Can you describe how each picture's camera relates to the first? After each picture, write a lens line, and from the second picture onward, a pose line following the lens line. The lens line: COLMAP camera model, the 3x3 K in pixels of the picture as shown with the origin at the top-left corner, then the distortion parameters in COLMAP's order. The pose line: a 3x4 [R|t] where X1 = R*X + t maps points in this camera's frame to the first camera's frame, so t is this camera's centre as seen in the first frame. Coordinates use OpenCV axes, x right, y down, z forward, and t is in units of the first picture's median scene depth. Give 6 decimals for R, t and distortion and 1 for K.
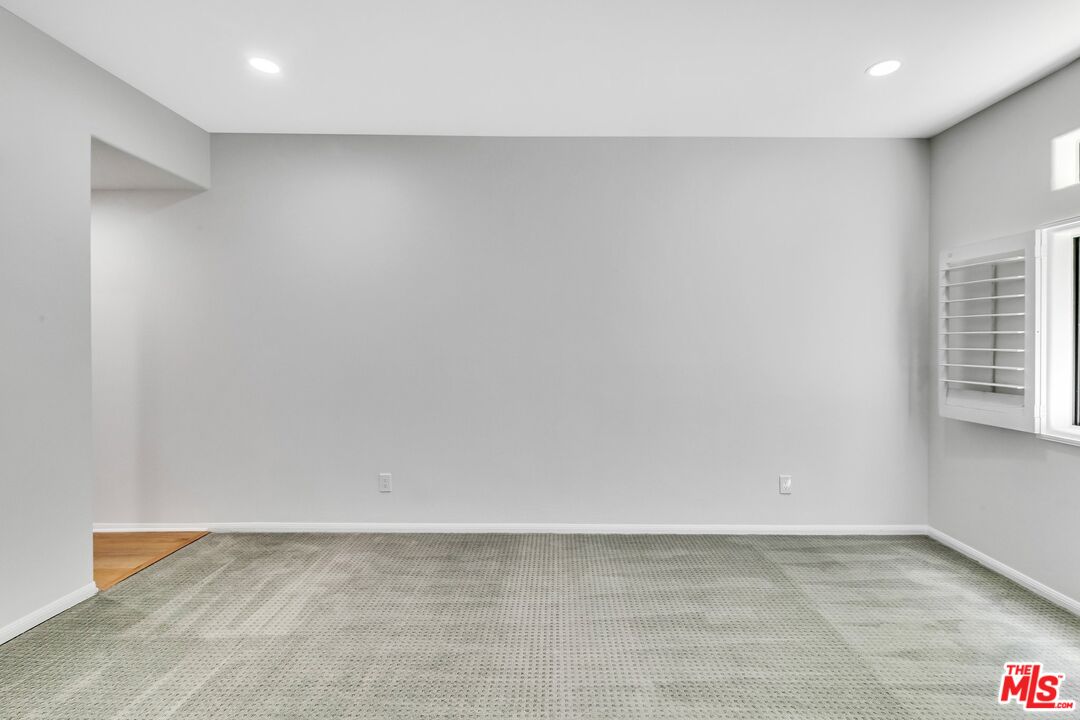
lens RADIAL K [[488.1, 0, 541.3], [0, 488.1, 342.9], [0, 0, 1]] dist [-0.004240, -0.001010]
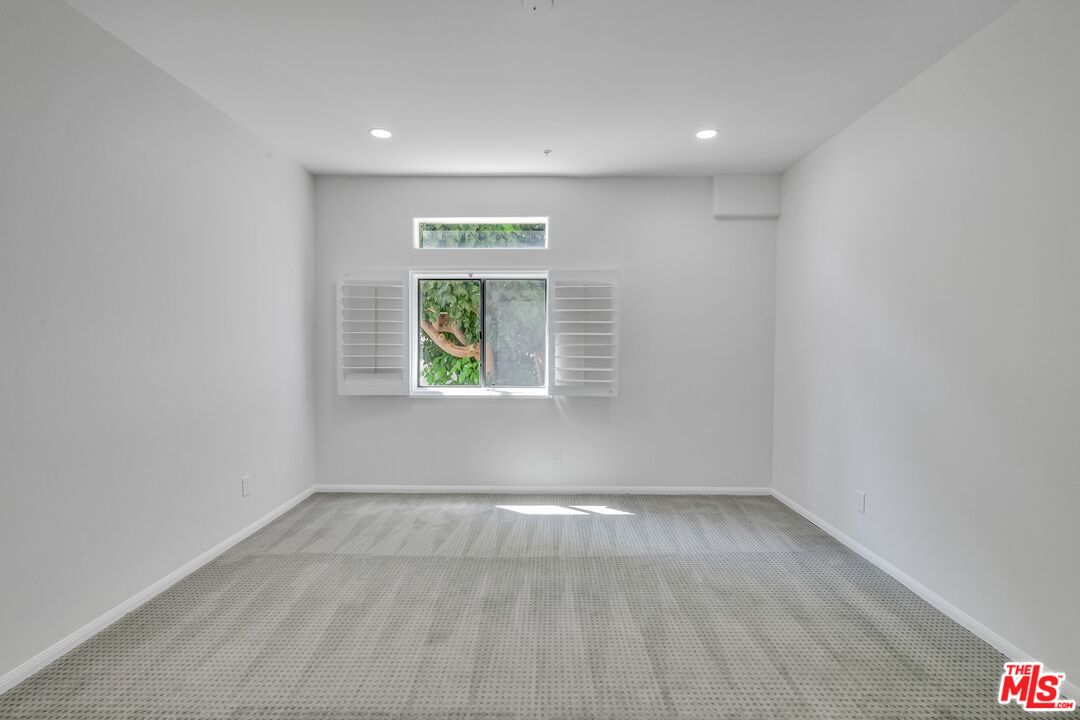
lens RADIAL K [[488.1, 0, 541.3], [0, 488.1, 342.9], [0, 0, 1]] dist [-0.004240, -0.001010]
pose [[0.004630, 0.003832, 0.999982, -0.555717], [0.004314, 0.999983, -0.003852, 0.017934], [-0.999980, 0.004332, 0.004613, 0.482527]]
